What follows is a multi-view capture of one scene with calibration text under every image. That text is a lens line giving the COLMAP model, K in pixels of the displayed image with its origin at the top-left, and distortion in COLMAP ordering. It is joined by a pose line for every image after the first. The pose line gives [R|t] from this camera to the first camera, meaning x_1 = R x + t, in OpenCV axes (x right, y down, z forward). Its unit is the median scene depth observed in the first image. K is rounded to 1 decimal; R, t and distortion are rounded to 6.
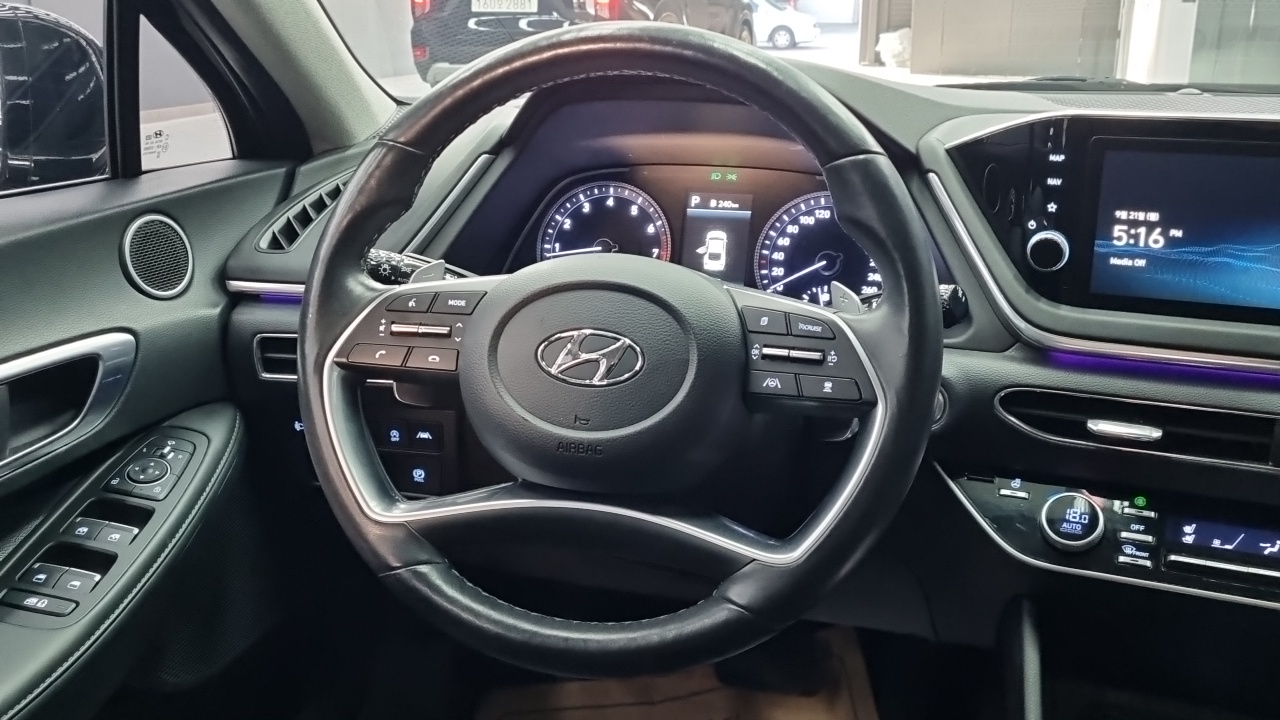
lens RADIAL K [[1261.3, 0, 630.0], [0, 1261.3, 329.6], [0, 0, 1]] dist [0.036536, 0.000000]
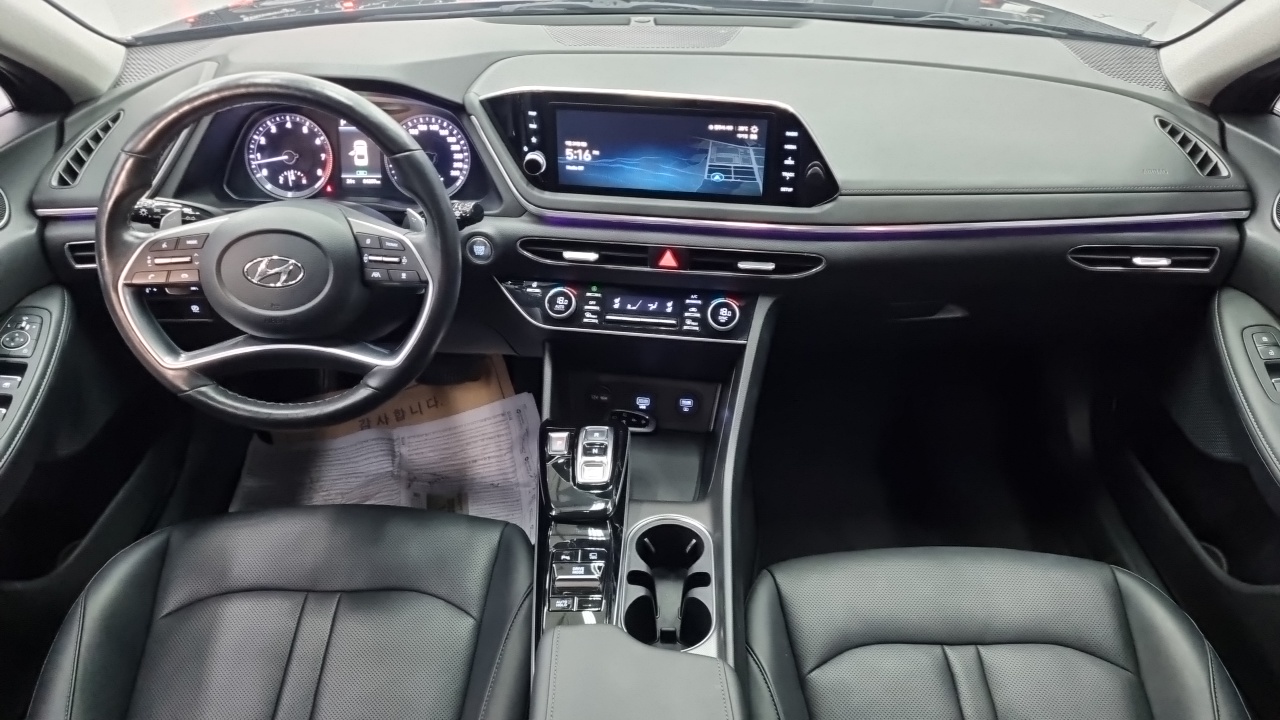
lens RADIAL K [[947.4, 0, 652.4], [0, 947.4, 356.2], [0, 0, 1]] dist [0.036521, -0.016744]
pose [[0.962012, -0.141957, 0.233197, 0.128451], [0.063810, 0.947439, 0.313509, -0.213139], [-0.265445, -0.286719, 0.920506, -0.390447]]
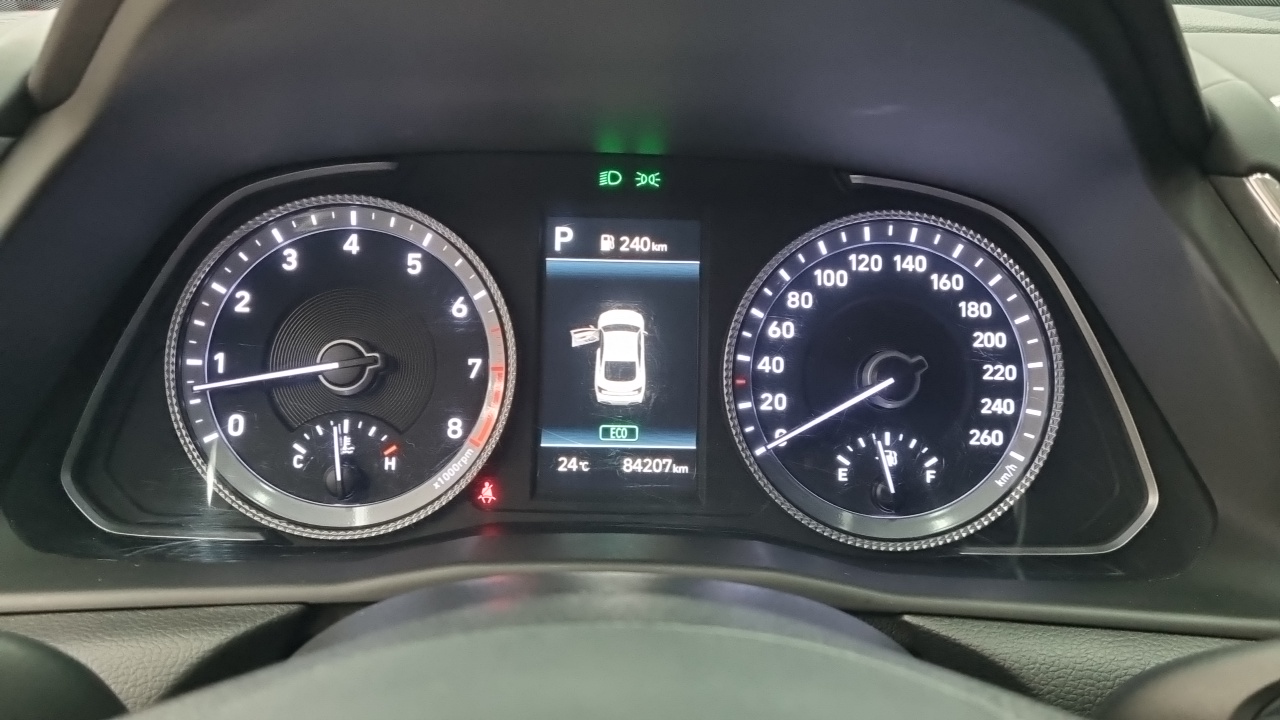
lens RADIAL K [[1261.3, 0, 646.4], [0, 1261.3, 359.3], [0, 0, 1]] dist [0.036536, 0.000000]
pose [[0.959070, -0.061223, 0.276471, -0.048440], [0.045212, 0.996930, 0.063926, -0.106020], [-0.279536, -0.048810, 0.958894, 0.714521]]
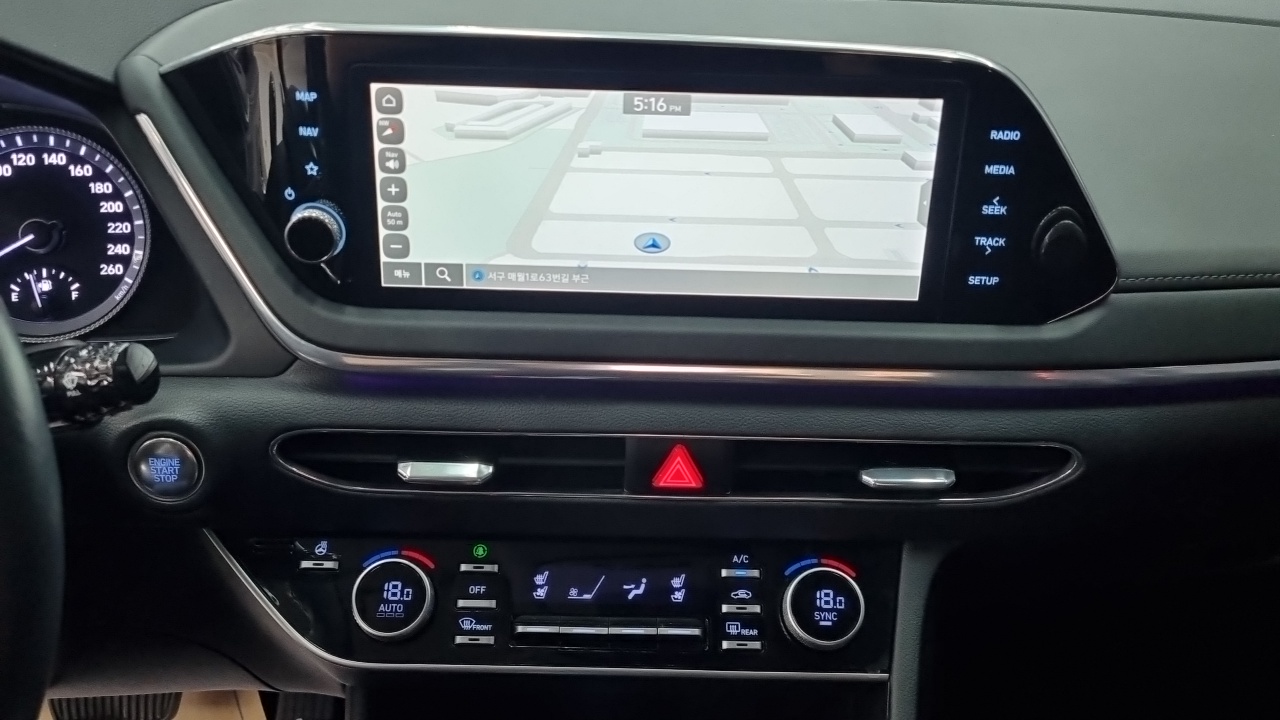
lens RADIAL K [[1261.3, 0, 636.1], [0, 1261.3, 360.7], [0, 0, 1]] dist [0.036536, 0.000000]
pose [[0.918681, -0.145096, 0.367385, 0.221414], [0.076179, 0.977711, 0.195646, -0.111844], [-0.387584, -0.151749, 0.909258, 0.290955]]
